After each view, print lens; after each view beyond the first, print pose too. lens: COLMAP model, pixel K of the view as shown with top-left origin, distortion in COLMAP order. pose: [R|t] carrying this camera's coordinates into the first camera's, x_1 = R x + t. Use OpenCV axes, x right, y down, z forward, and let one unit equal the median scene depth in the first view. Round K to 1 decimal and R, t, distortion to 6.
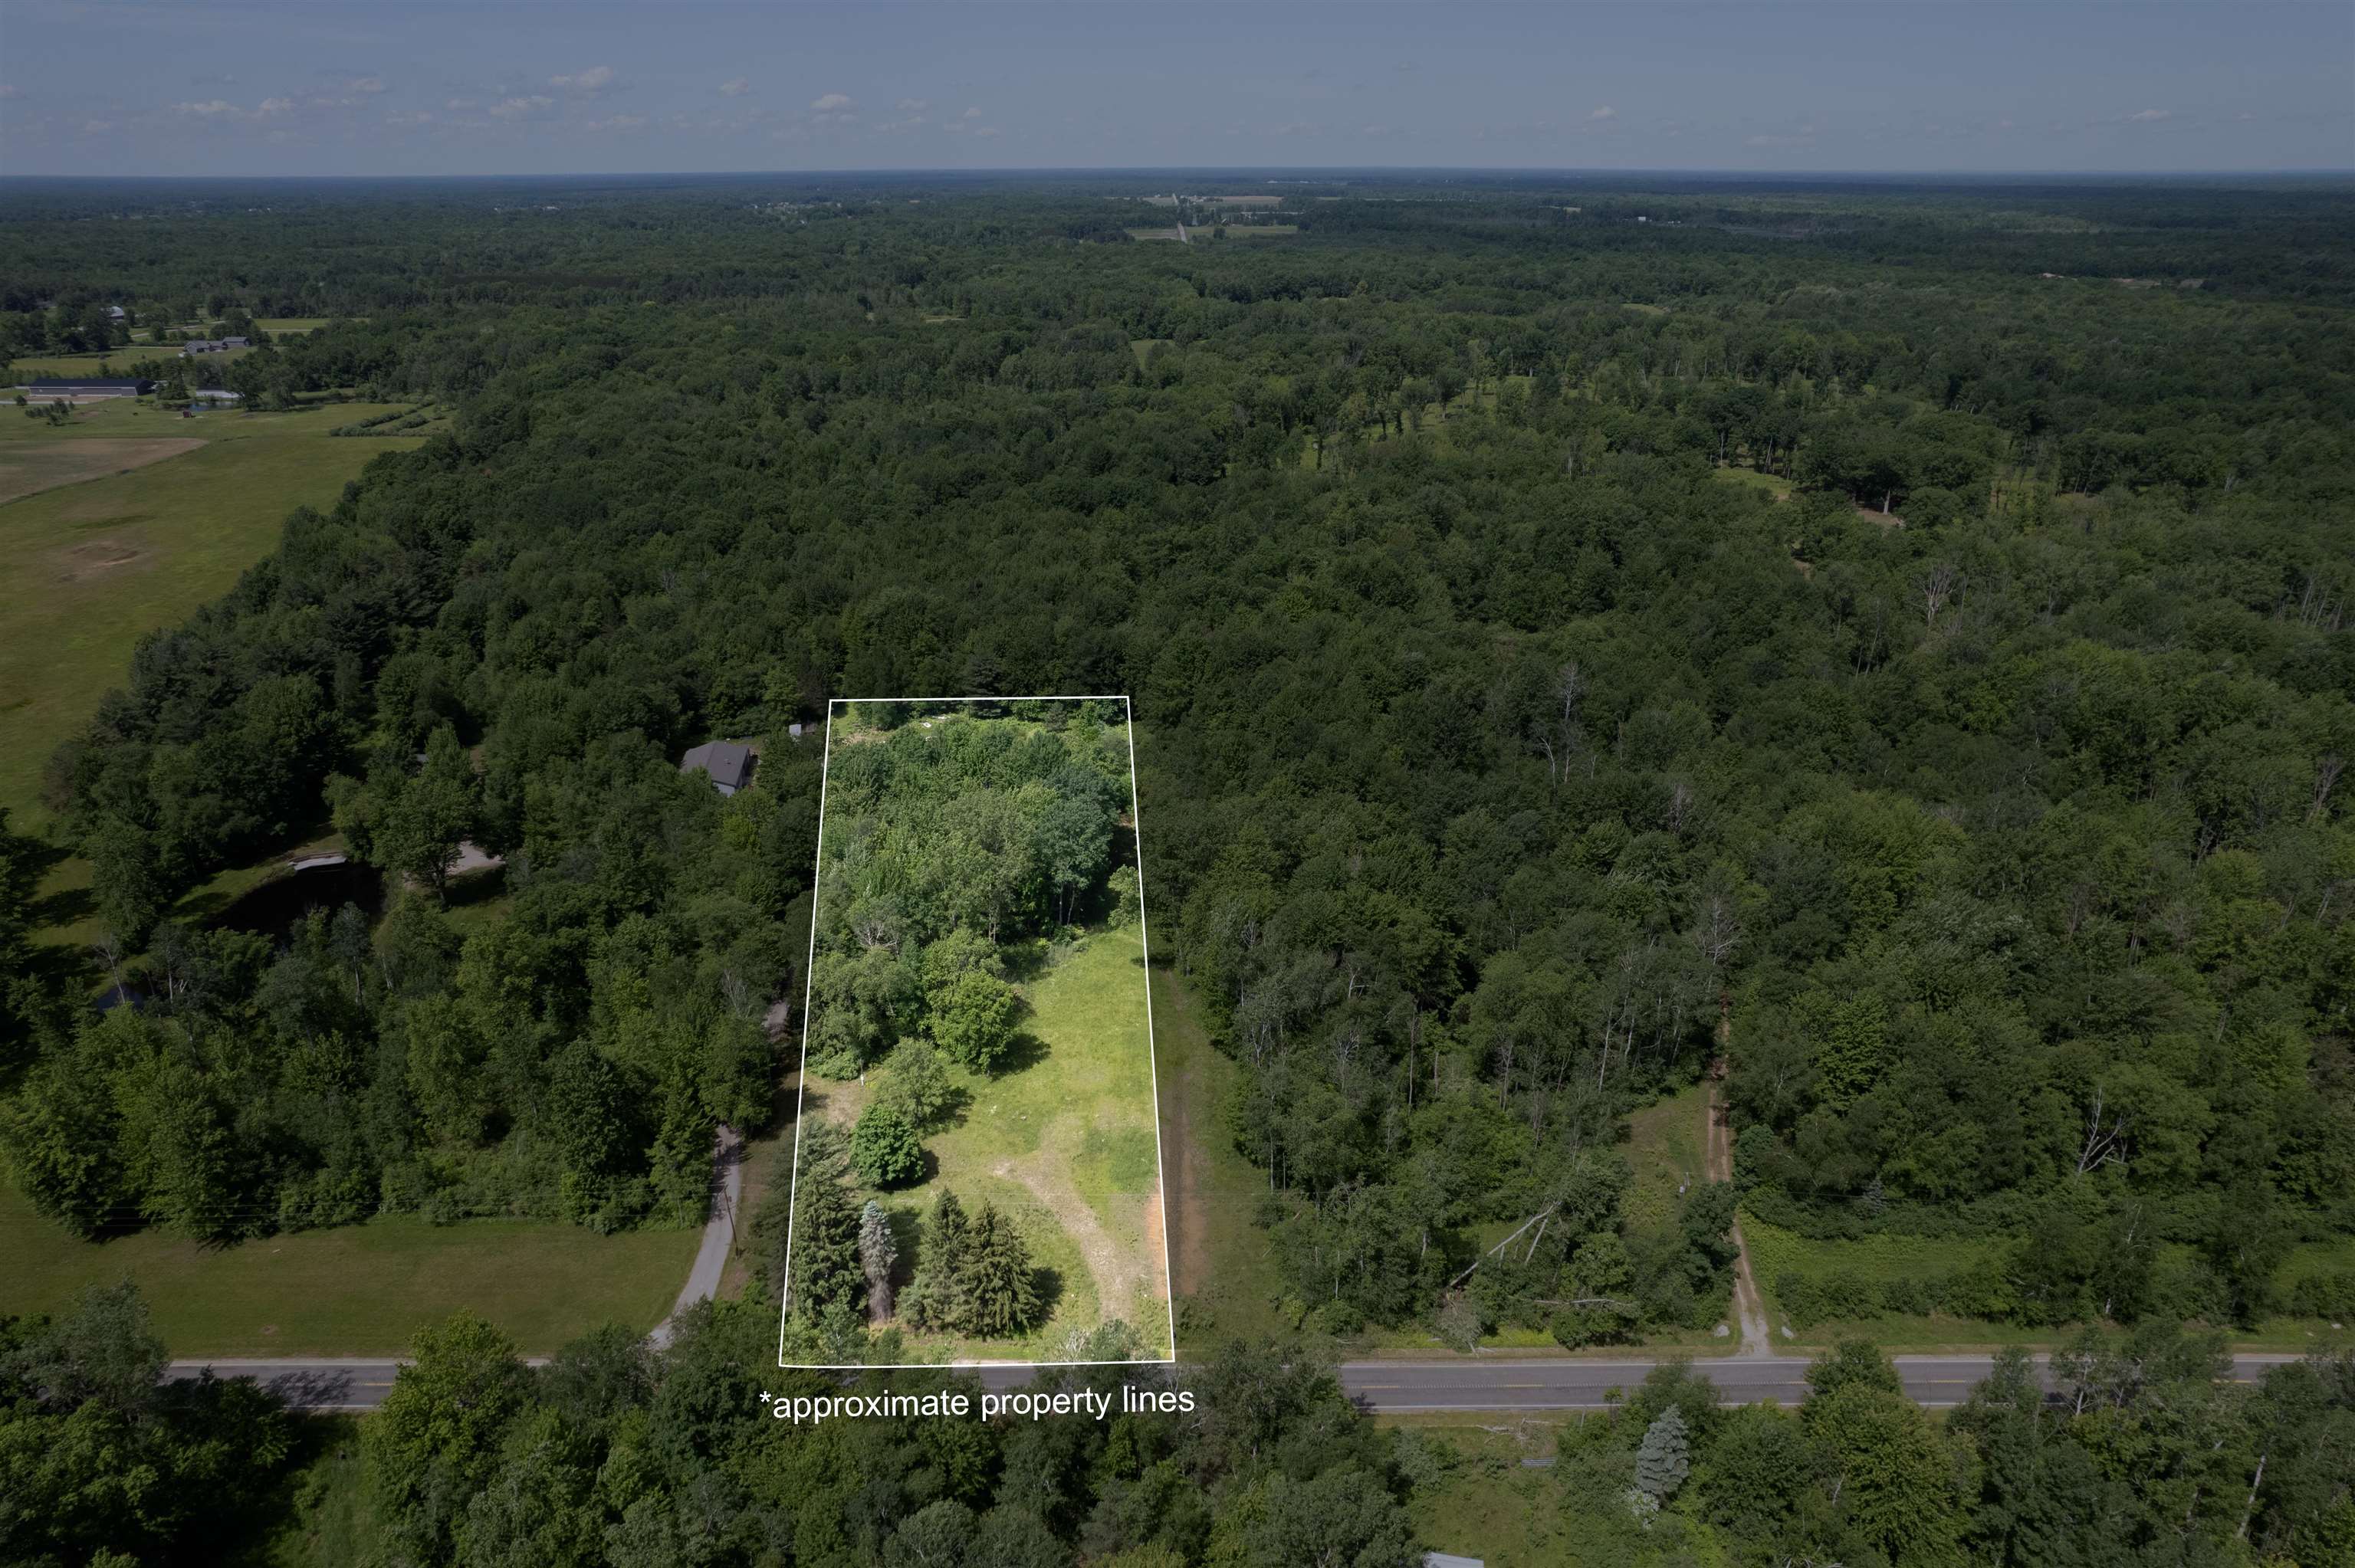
lens RADIAL K [[1506.5, 0, 1178.9], [0, 1506.5, 798.8], [0, 0, 1]] dist [-0.078502, 0.070093]
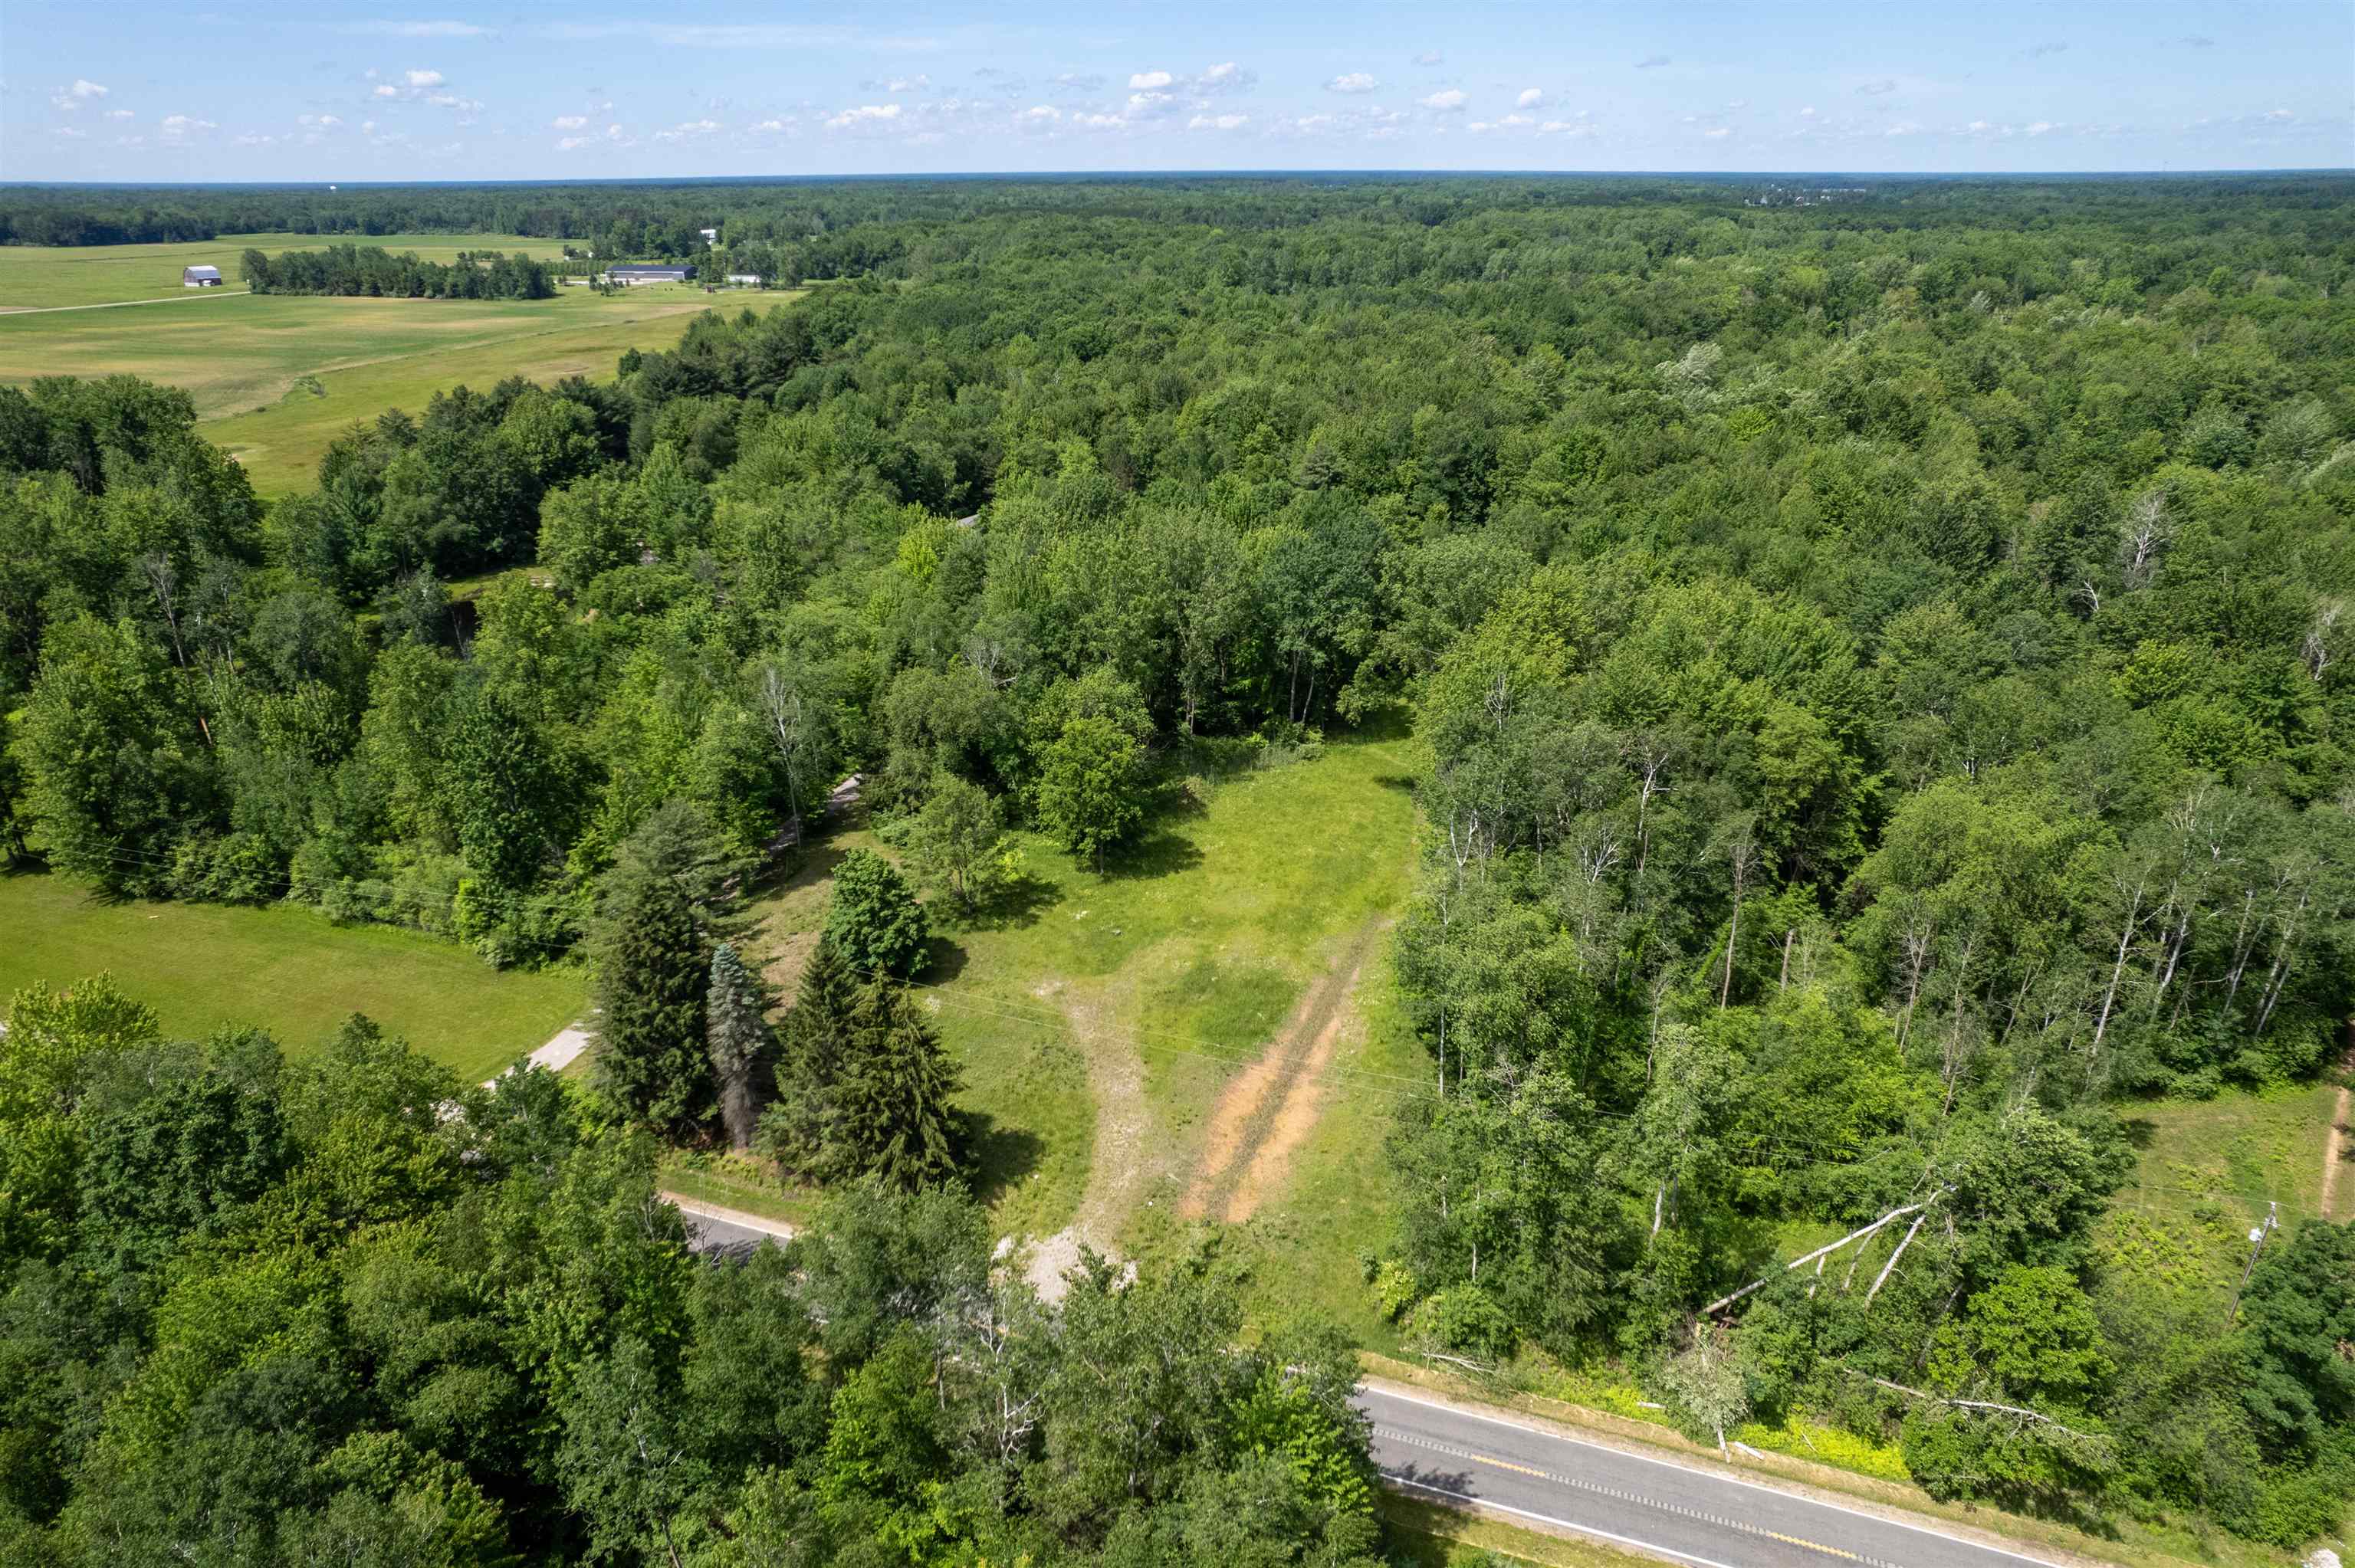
lens RADIAL K [[1506.5, 0, 1178.9], [0, 1506.5, 798.8], [0, 0, 1]] dist [-0.078502, 0.070093]
pose [[0.938611, 0.132285, -0.318606, 0.132390], [-0.133362, 0.990894, 0.018533, 0.145350], [0.318157, 0.025095, 0.947706, 0.396996]]
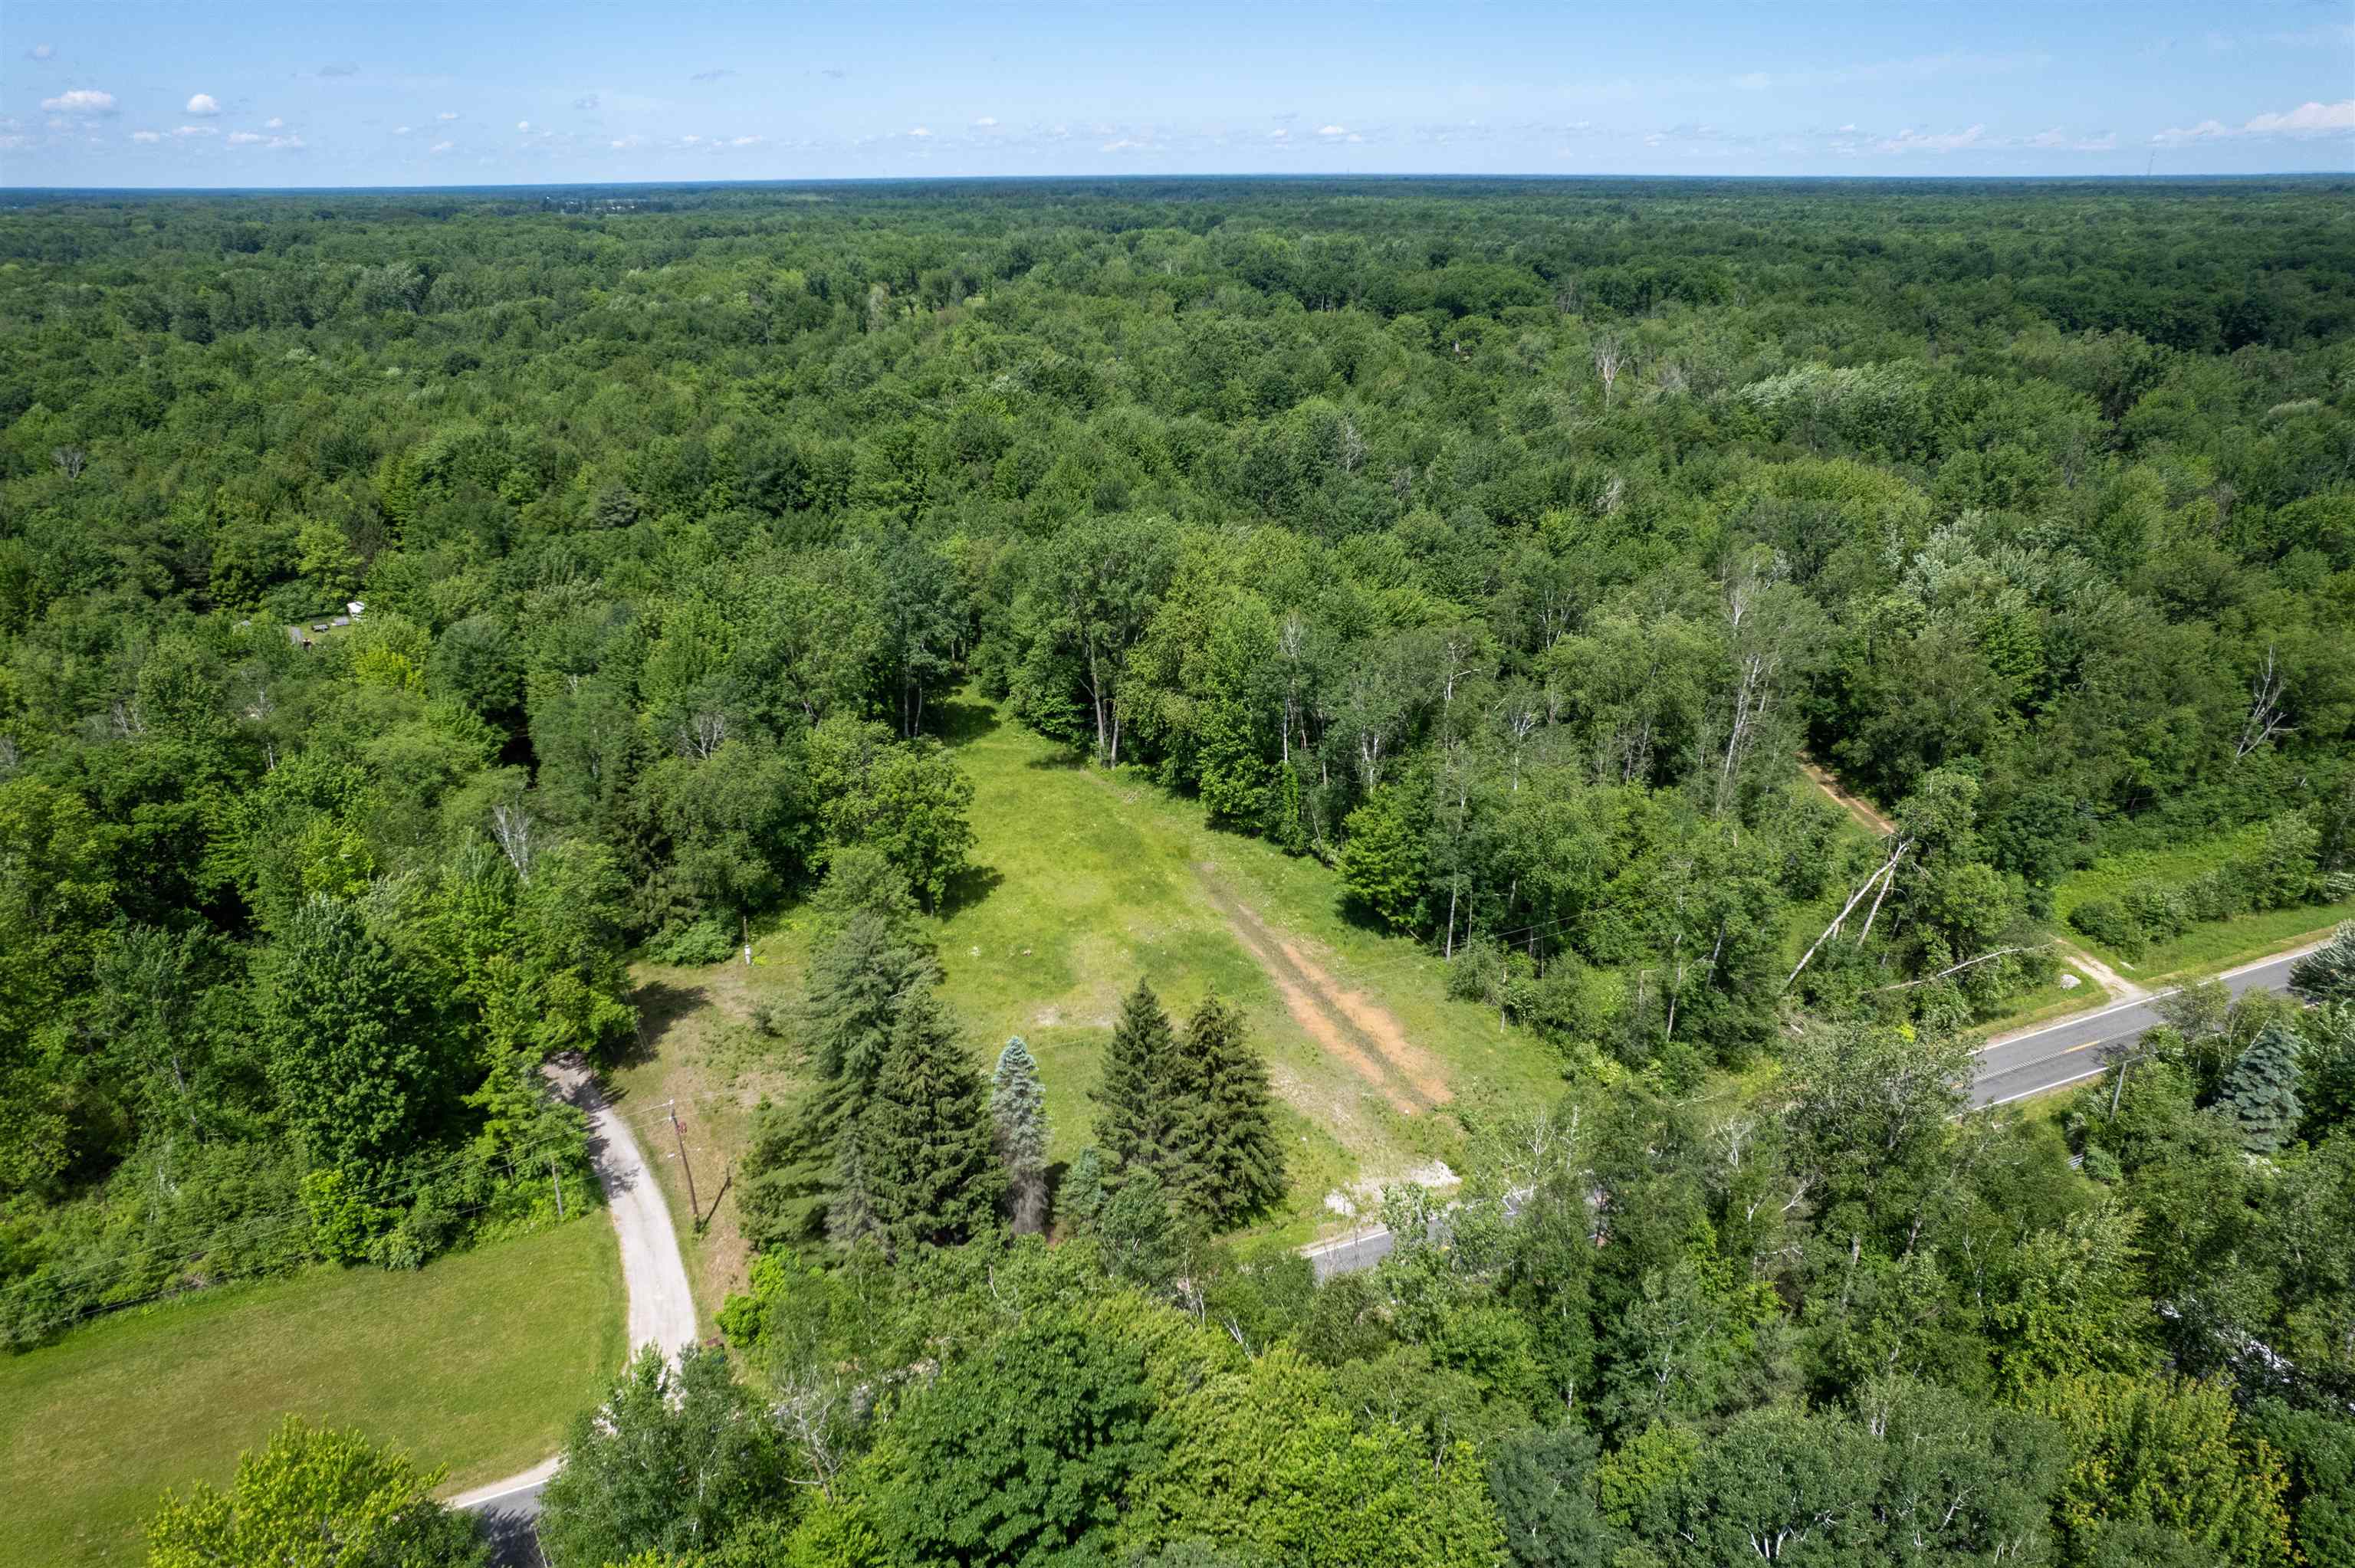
lens RADIAL K [[1506.5, 0, 1178.9], [0, 1506.5, 798.8], [0, 0, 1]] dist [-0.078502, 0.070093]
pose [[0.920786, -0.154702, 0.358078, -0.280624], [0.157922, 0.987240, 0.020428, 0.150627], [-0.356669, 0.037738, 0.933468, 0.379168]]
